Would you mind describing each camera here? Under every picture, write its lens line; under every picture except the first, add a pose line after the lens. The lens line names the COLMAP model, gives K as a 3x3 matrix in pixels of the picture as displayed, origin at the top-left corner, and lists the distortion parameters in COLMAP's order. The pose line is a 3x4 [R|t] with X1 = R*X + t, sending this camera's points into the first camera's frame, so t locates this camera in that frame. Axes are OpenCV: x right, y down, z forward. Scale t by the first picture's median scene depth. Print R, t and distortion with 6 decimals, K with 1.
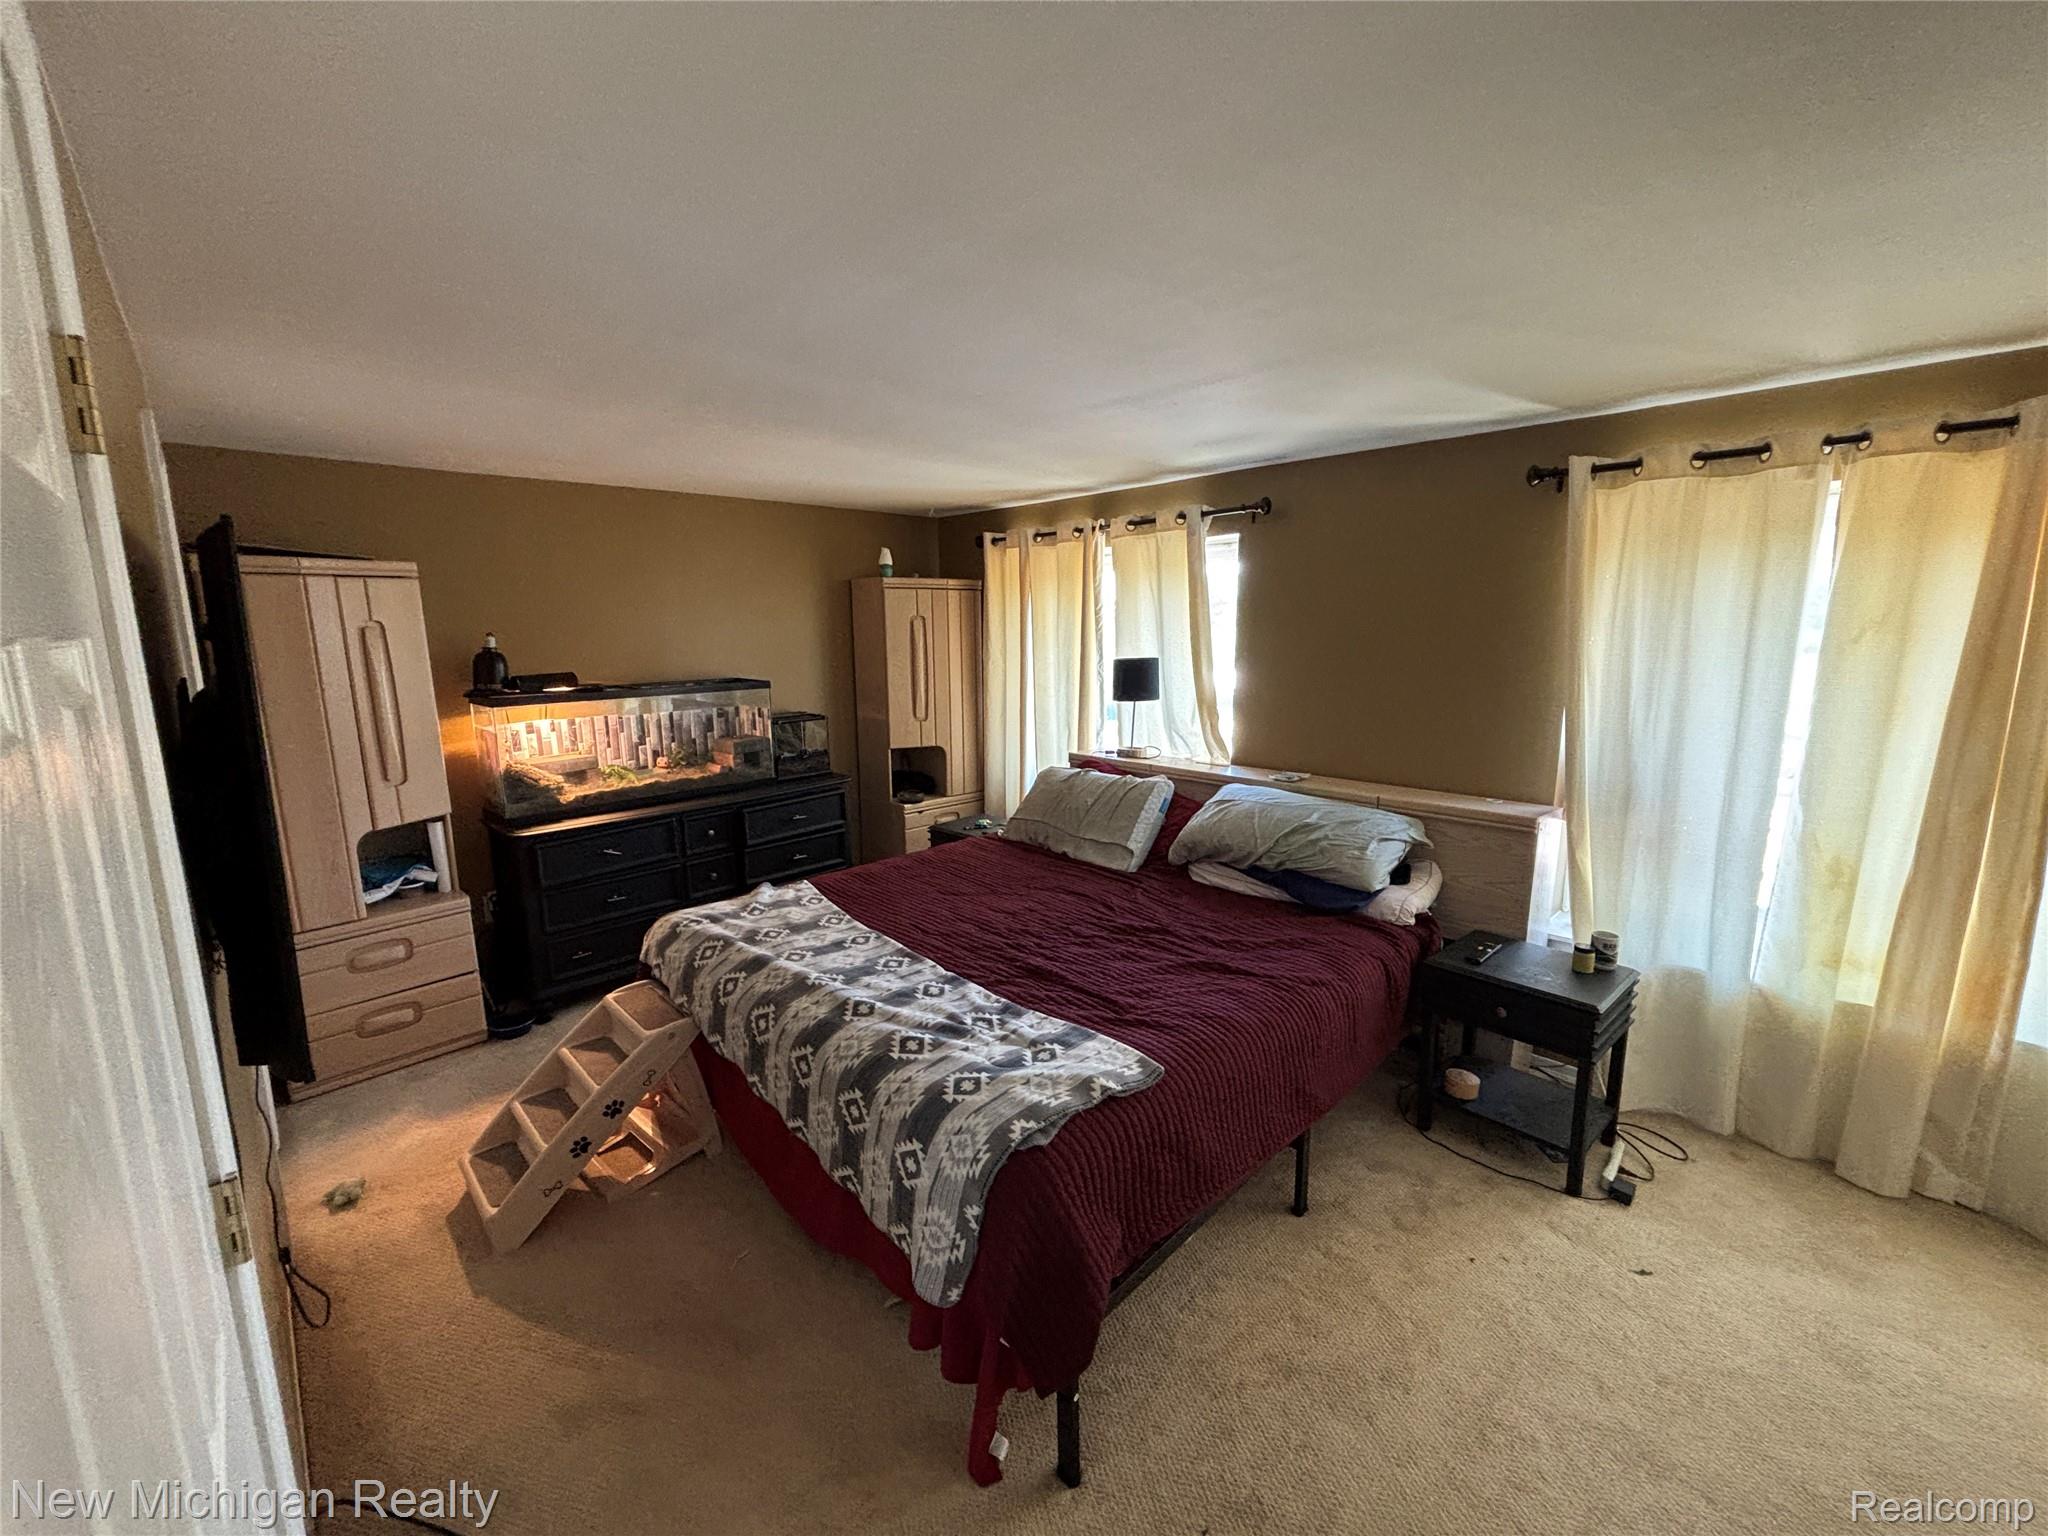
lens RADIAL K [[833.3, 0, 1040.1], [0, 833.3, 759.4], [0, 0, 1]] dist [0.003796, 0.000331]
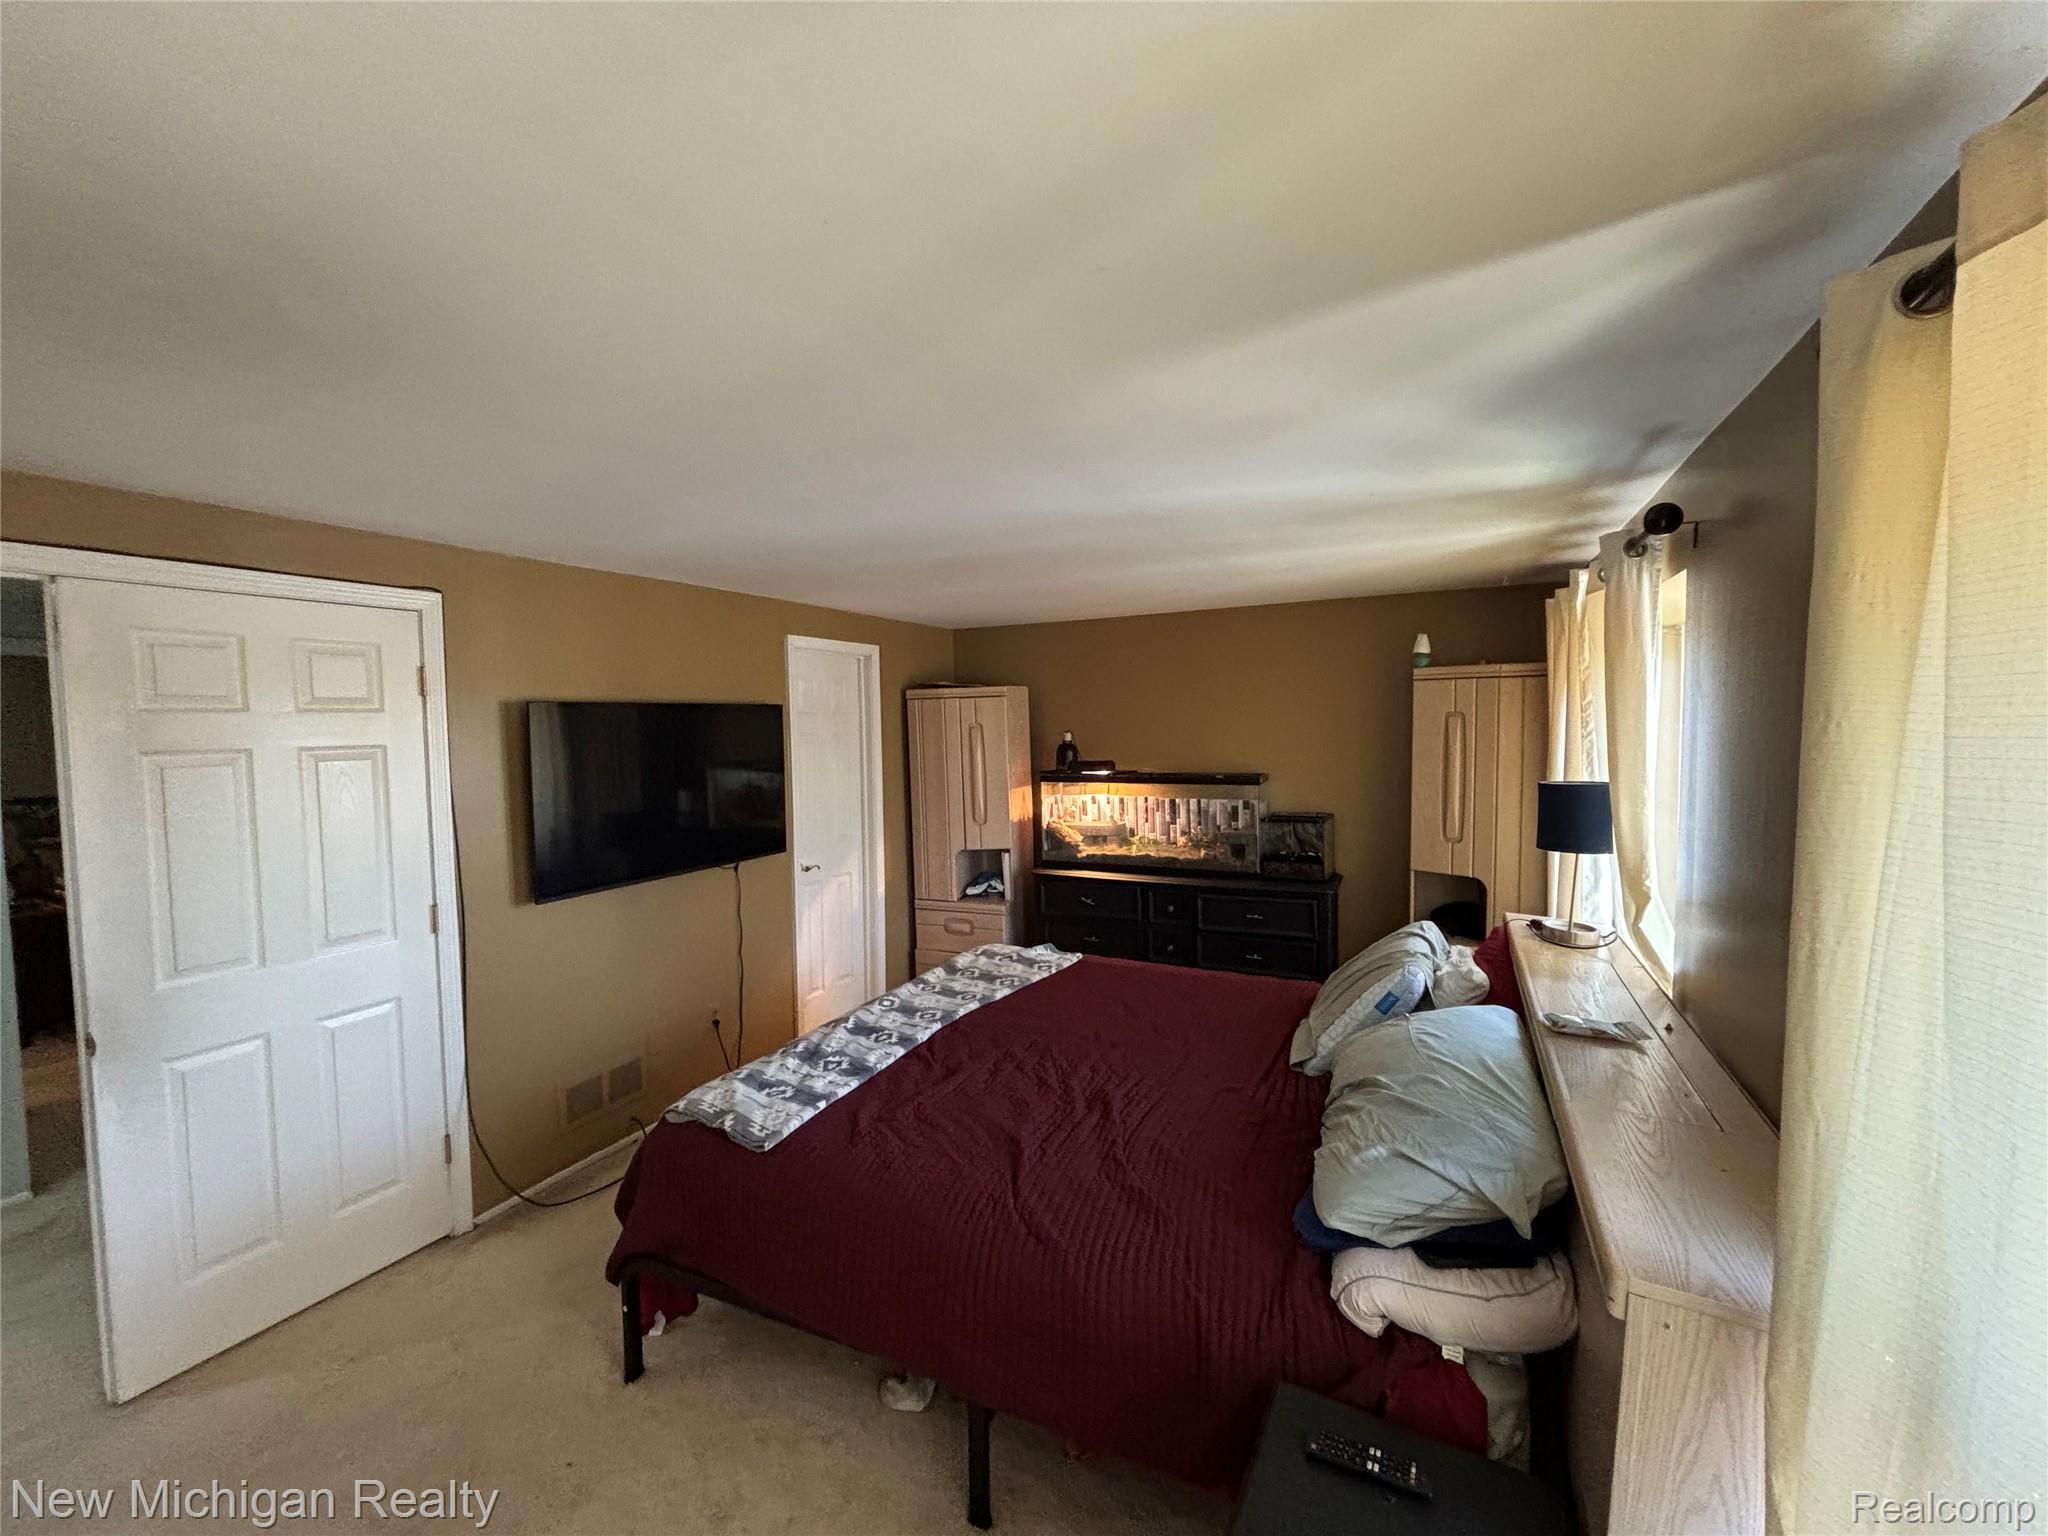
lens RADIAL K [[833.3, 0, 1025.9], [0, 833.3, 779.8], [0, 0, 1]] dist [0.003796, 0.000331]
pose [[0.329923, 0.072470, -0.941222, 0.628641], [-0.139713, 0.989817, 0.027238, -0.091958], [0.933612, 0.122514, 0.336688, 0.443738]]
